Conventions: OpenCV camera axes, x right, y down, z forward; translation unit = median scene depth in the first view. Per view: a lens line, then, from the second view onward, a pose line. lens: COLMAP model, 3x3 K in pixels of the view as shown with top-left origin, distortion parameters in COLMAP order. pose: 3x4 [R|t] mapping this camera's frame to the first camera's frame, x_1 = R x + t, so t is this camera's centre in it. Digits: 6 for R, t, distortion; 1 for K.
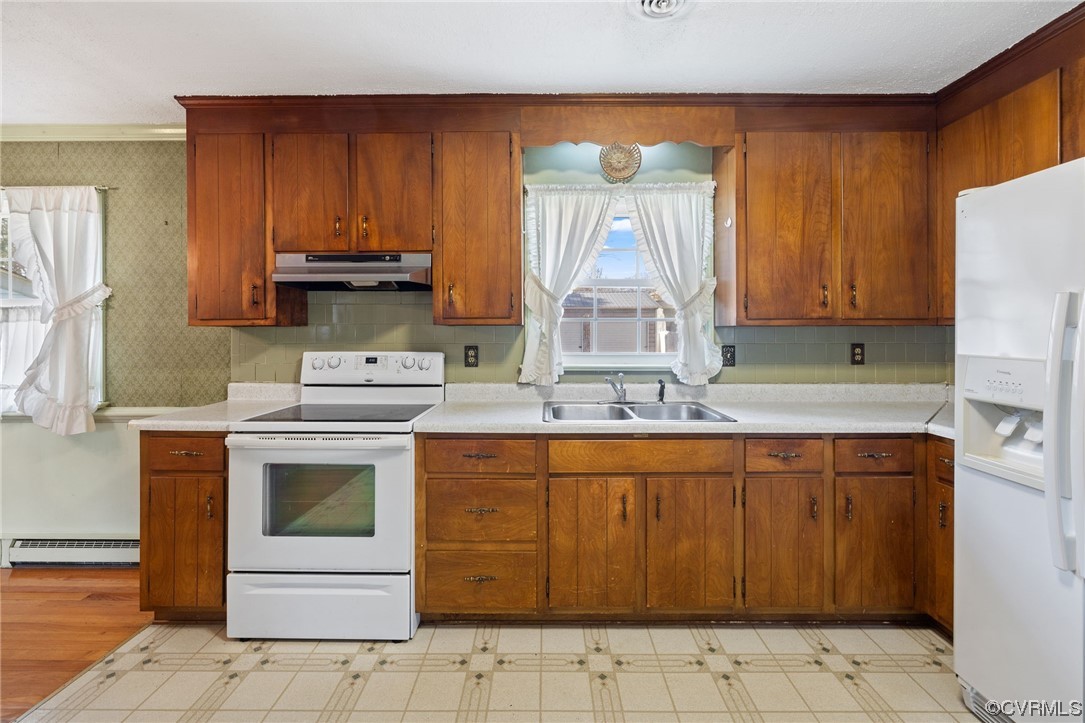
lens RADIAL K [[459.9, 0, 541.5], [0, 459.9, 331.5], [0, 0, 1]] dist [-0.000073, -0.000281]
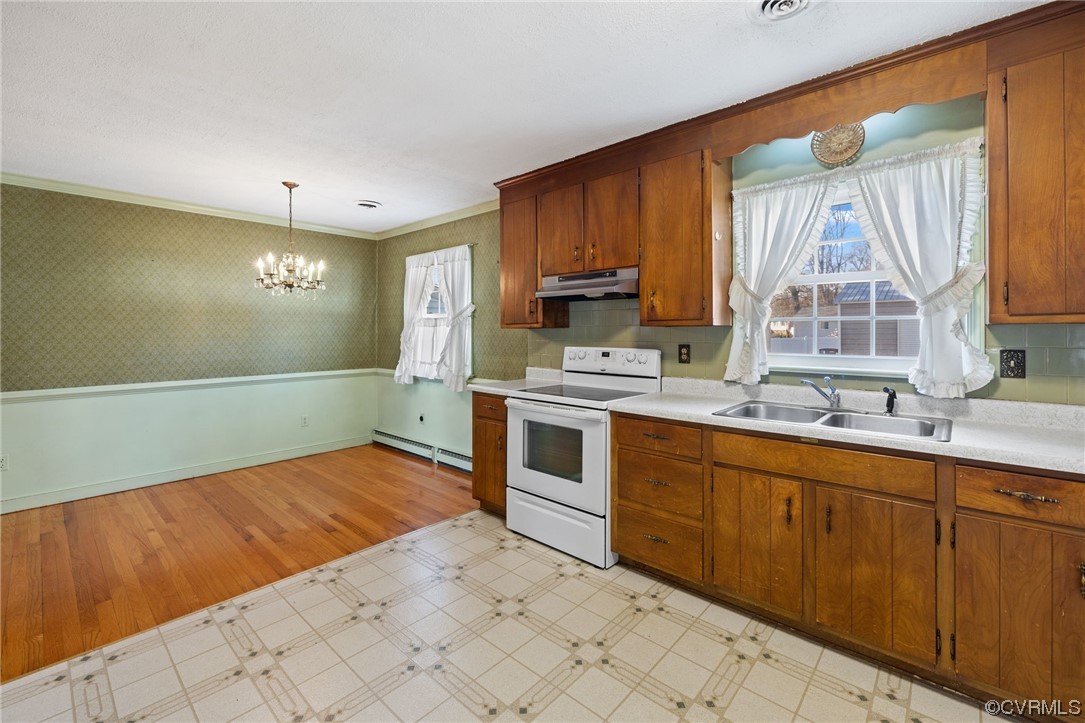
lens RADIAL K [[462.9, 0, 538.8], [0, 462.9, 331.6], [0, 0, 1]] dist [-0.000089, -0.000175]
pose [[0.742509, -0.000757, -0.669836, 0.381427], [0.001639, 0.999998, 0.000686, -0.001514], [0.669834, -0.001607, 0.742509, -0.080632]]
